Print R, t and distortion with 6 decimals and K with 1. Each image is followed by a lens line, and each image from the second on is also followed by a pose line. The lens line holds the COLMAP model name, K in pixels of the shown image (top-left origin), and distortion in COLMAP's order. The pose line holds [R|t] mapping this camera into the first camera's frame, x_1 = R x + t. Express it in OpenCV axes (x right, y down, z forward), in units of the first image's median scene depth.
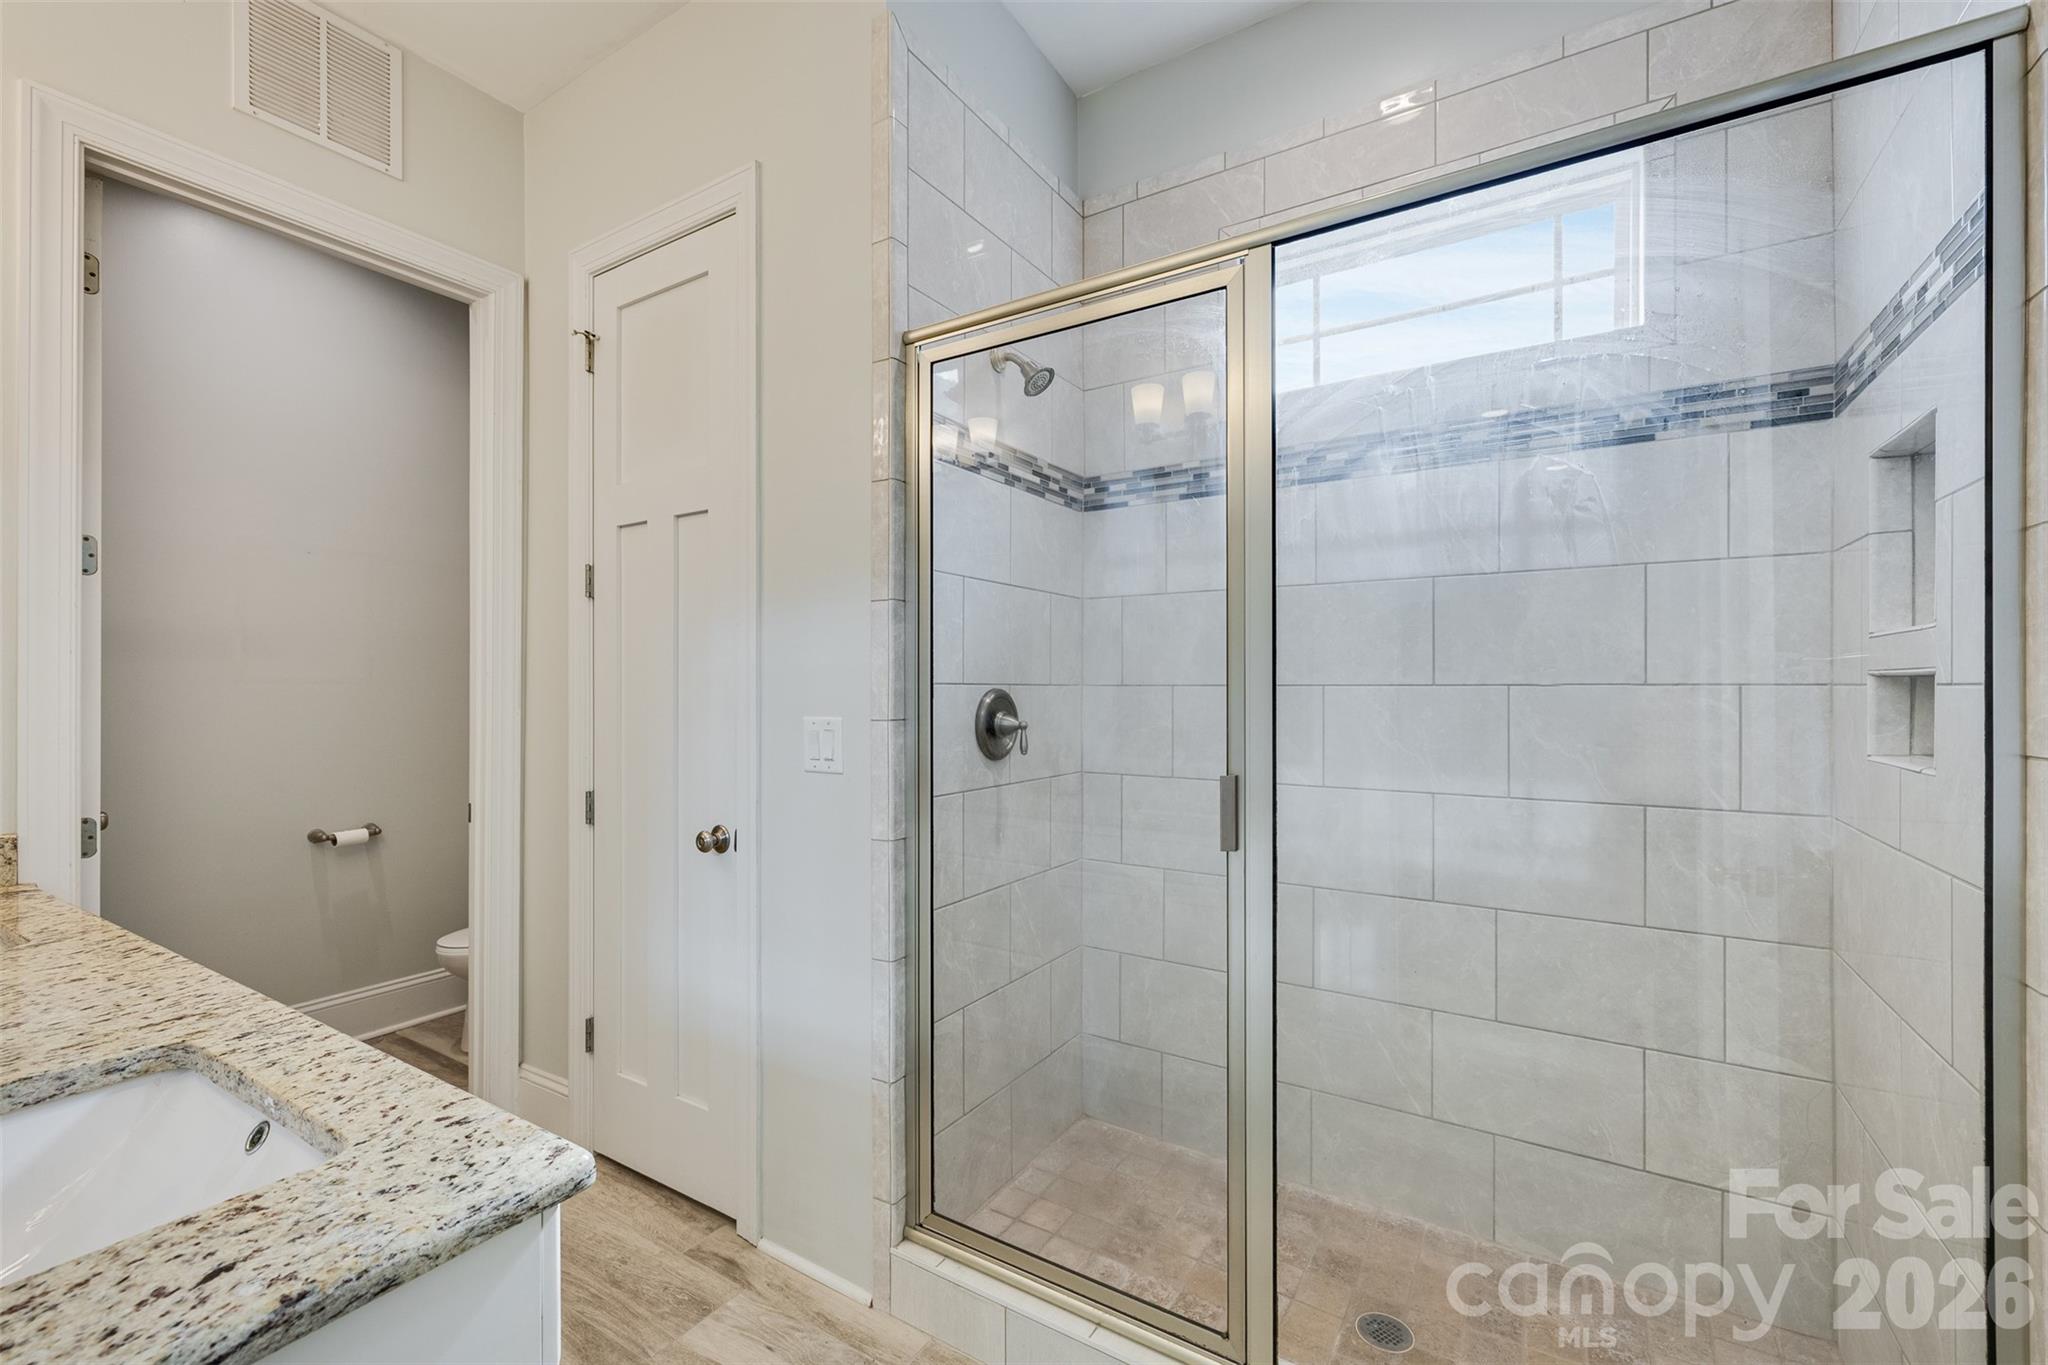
lens RADIAL K [[864.2, 0, 1024.4], [0, 864.2, 690.7], [0, 0, 1]] dist [0.000894, 0.000100]
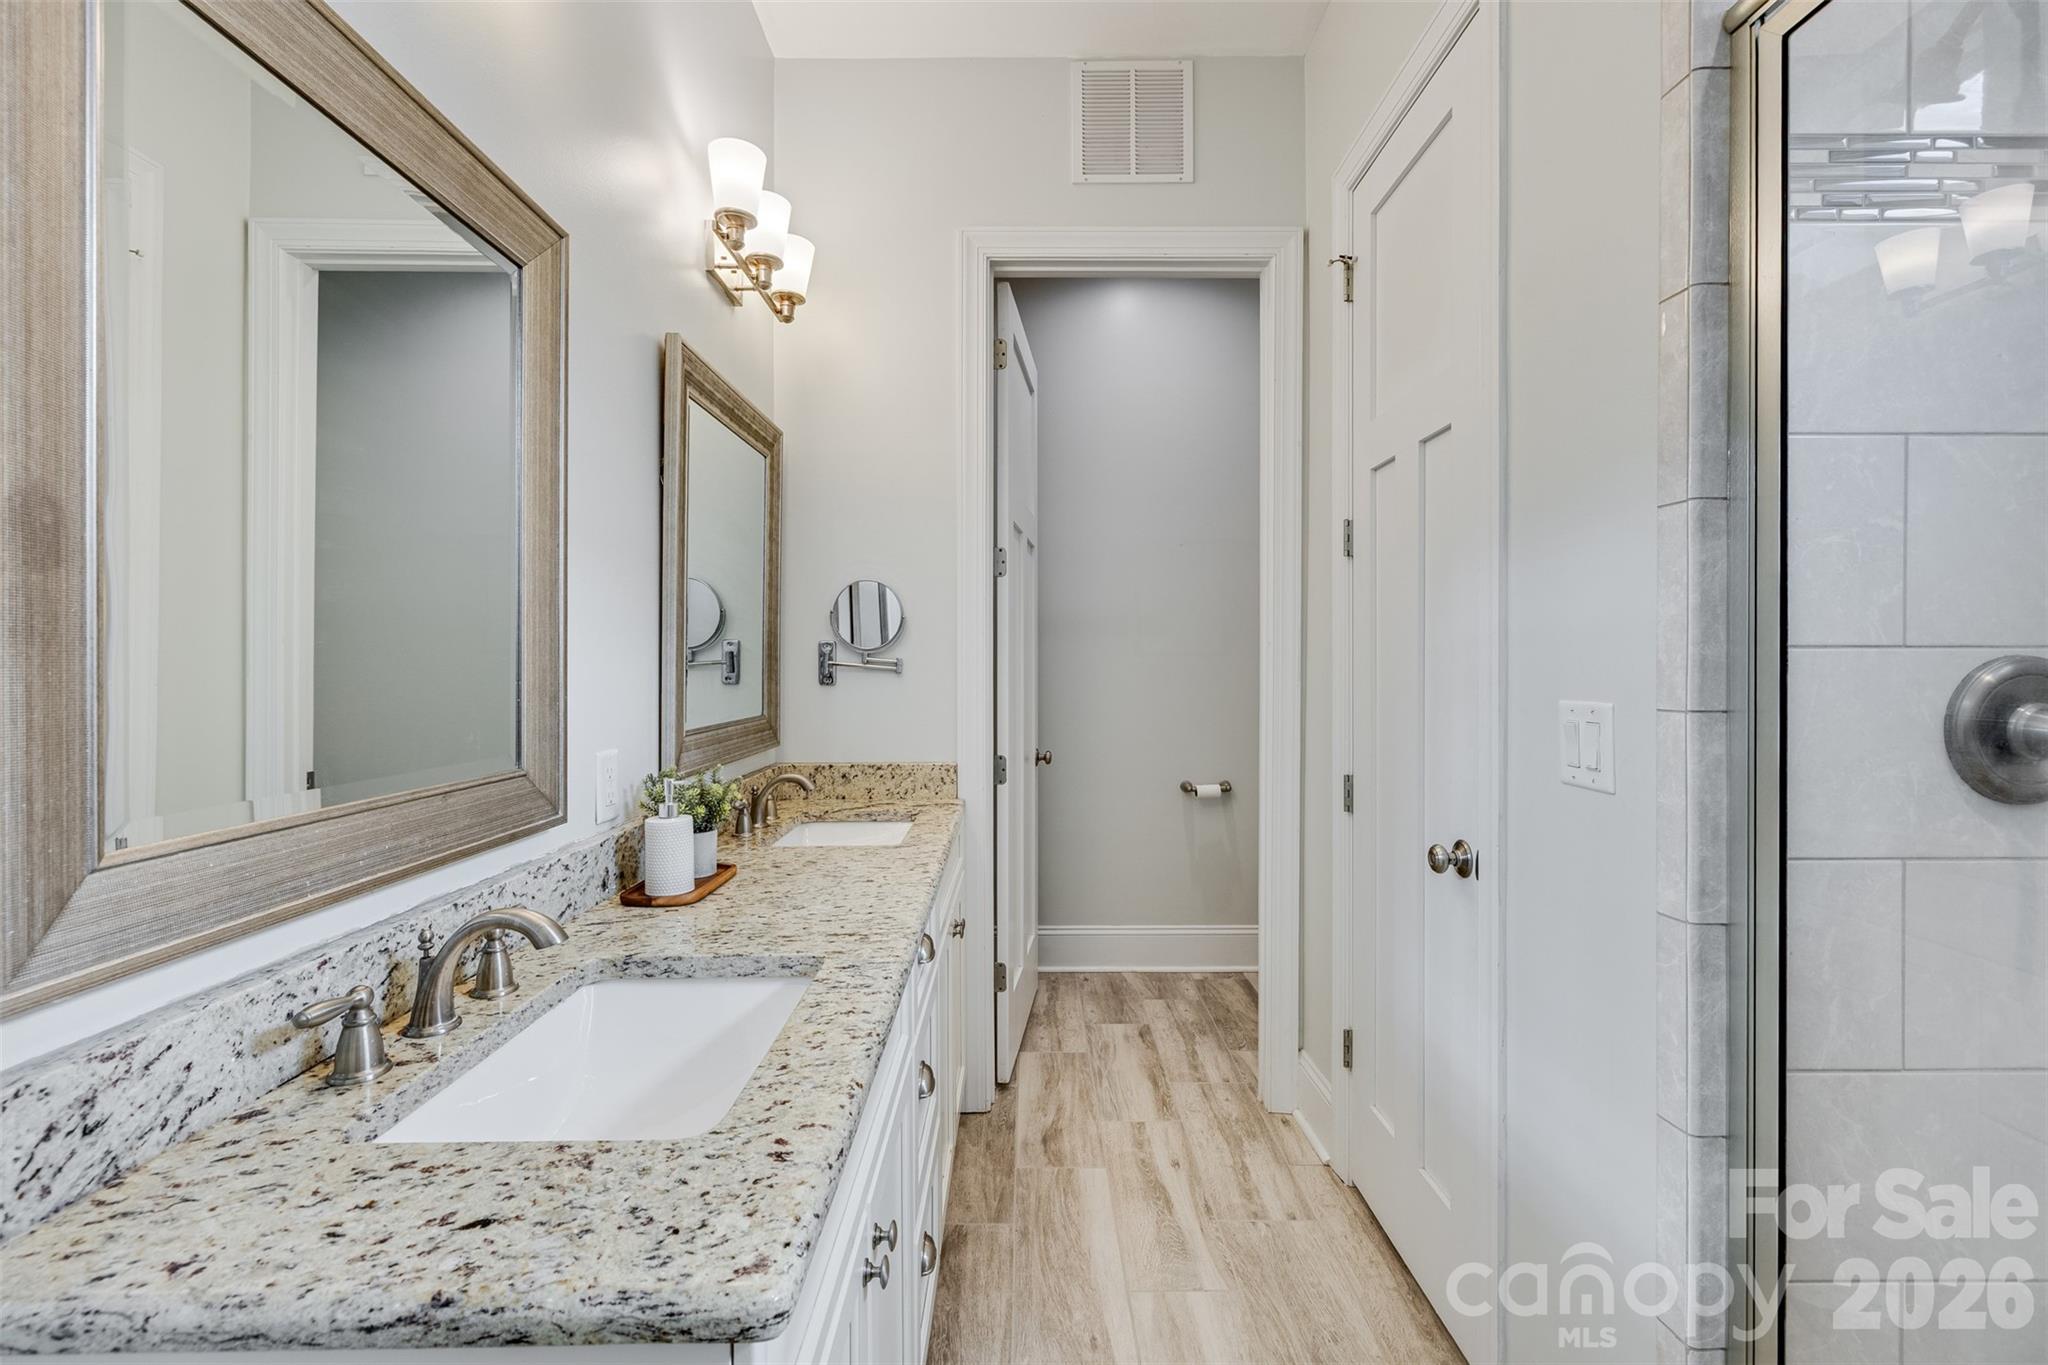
lens RADIAL K [[864.2, 0, 1025.0], [0, 864.2, 668.7], [0, 0, 1]] dist [0.000894, 0.000100]
pose [[0.536069, 0.005134, -0.844159, 0.090264], [0.000074, 0.999981, 0.006129, 0.002354], [0.844174, -0.003349, 0.536058, 0.323504]]
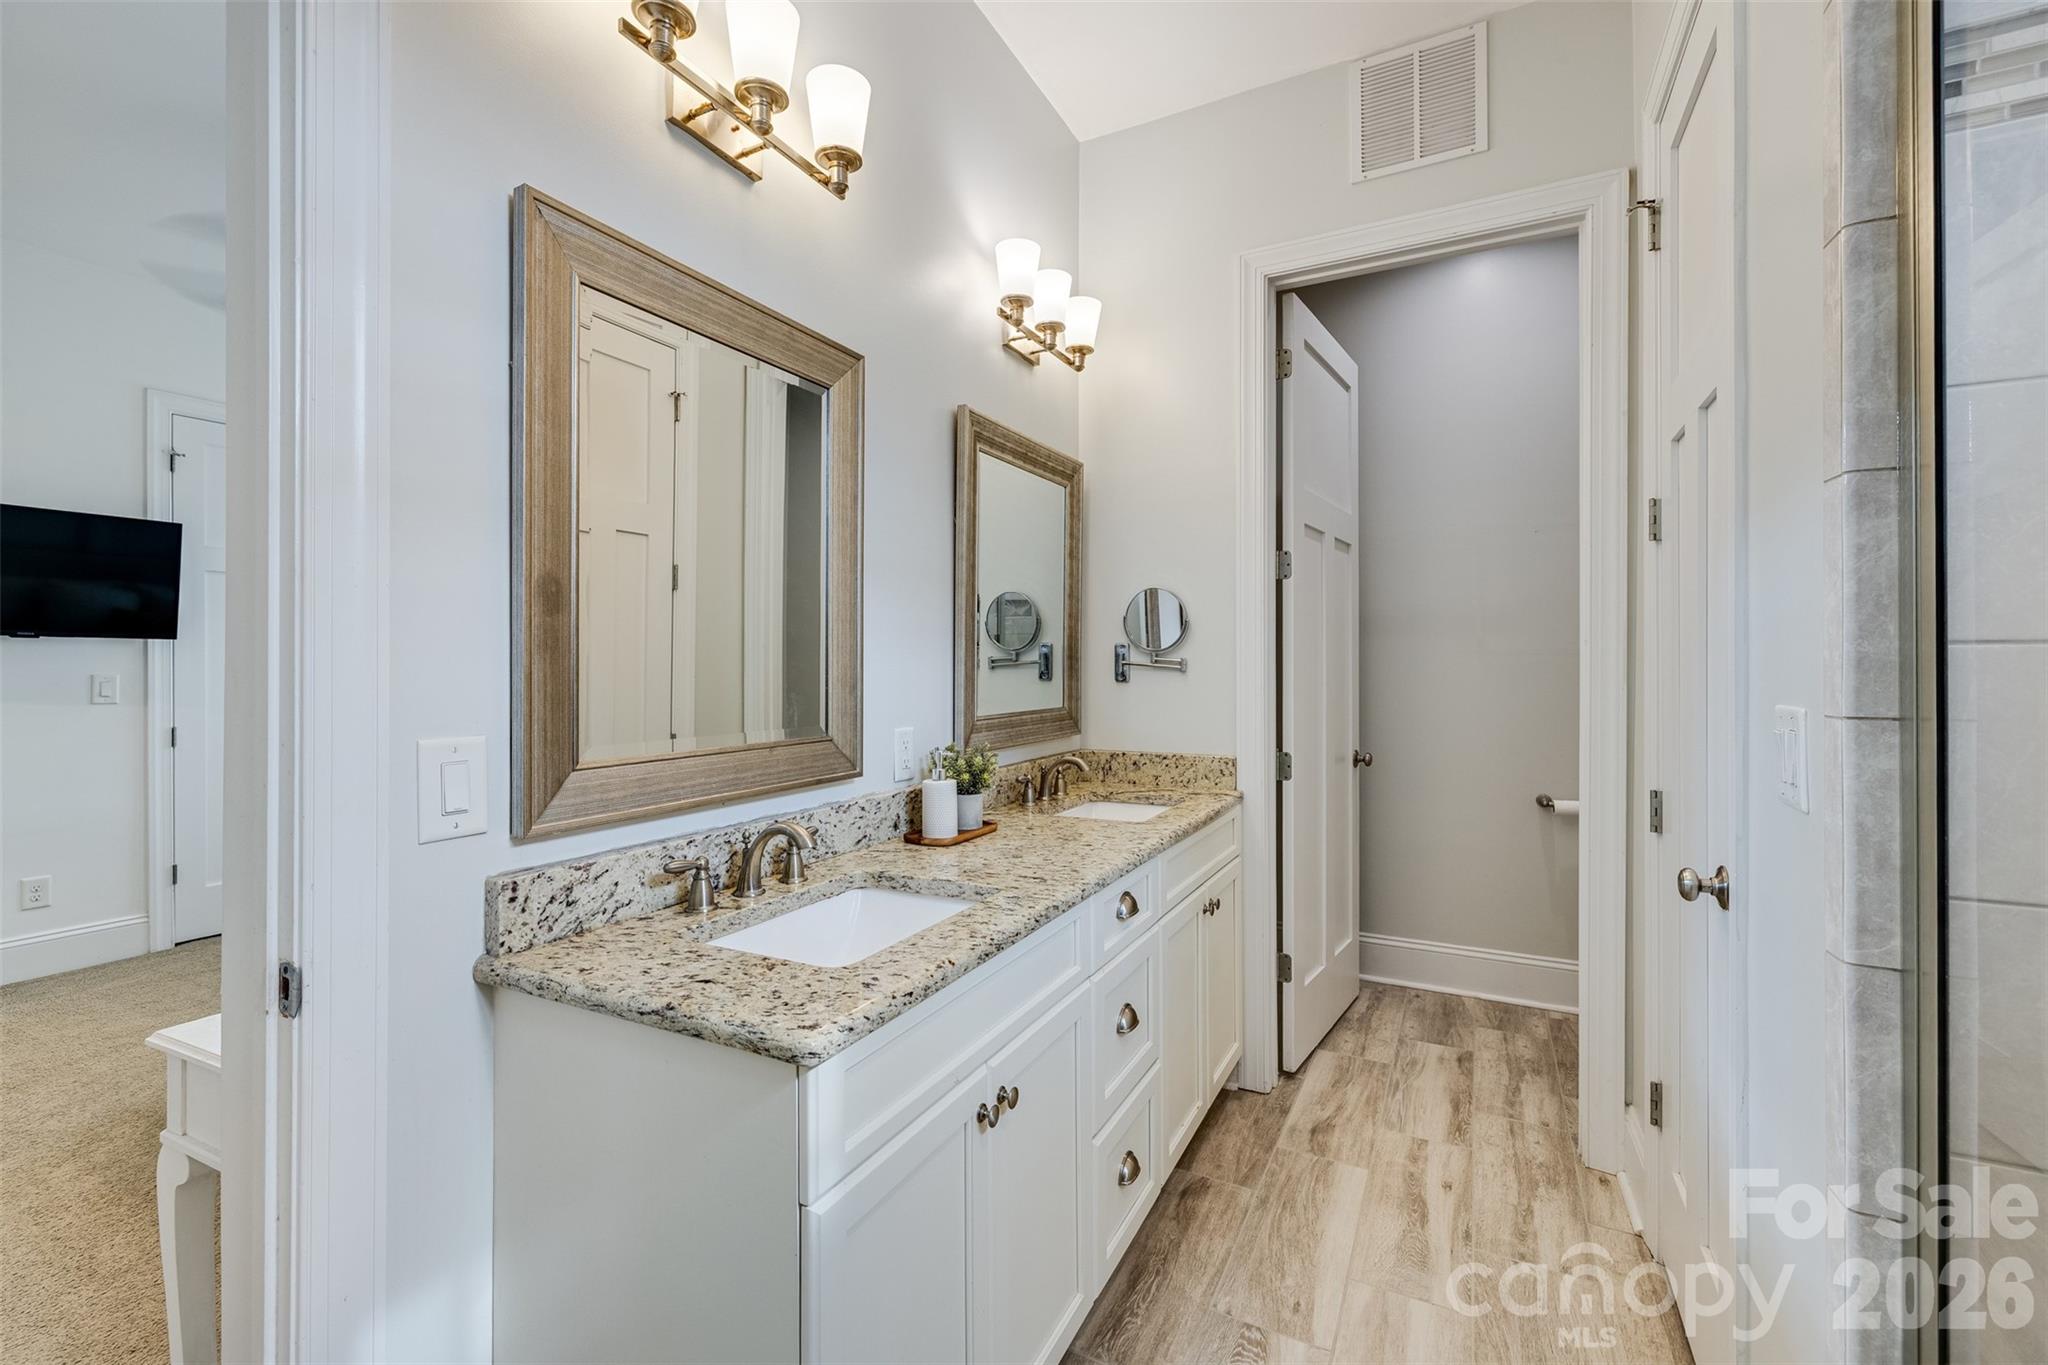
lens RADIAL K [[864.2, 0, 1022.5], [0, 864.2, 665.6], [0, 0, 1]] dist [0.000894, 0.000100]
pose [[0.082730, 0.002549, -0.996569, 0.296536], [-0.000330, 0.999997, 0.002530, 0.003186], [0.996572, 0.000119, 0.082731, 0.489248]]
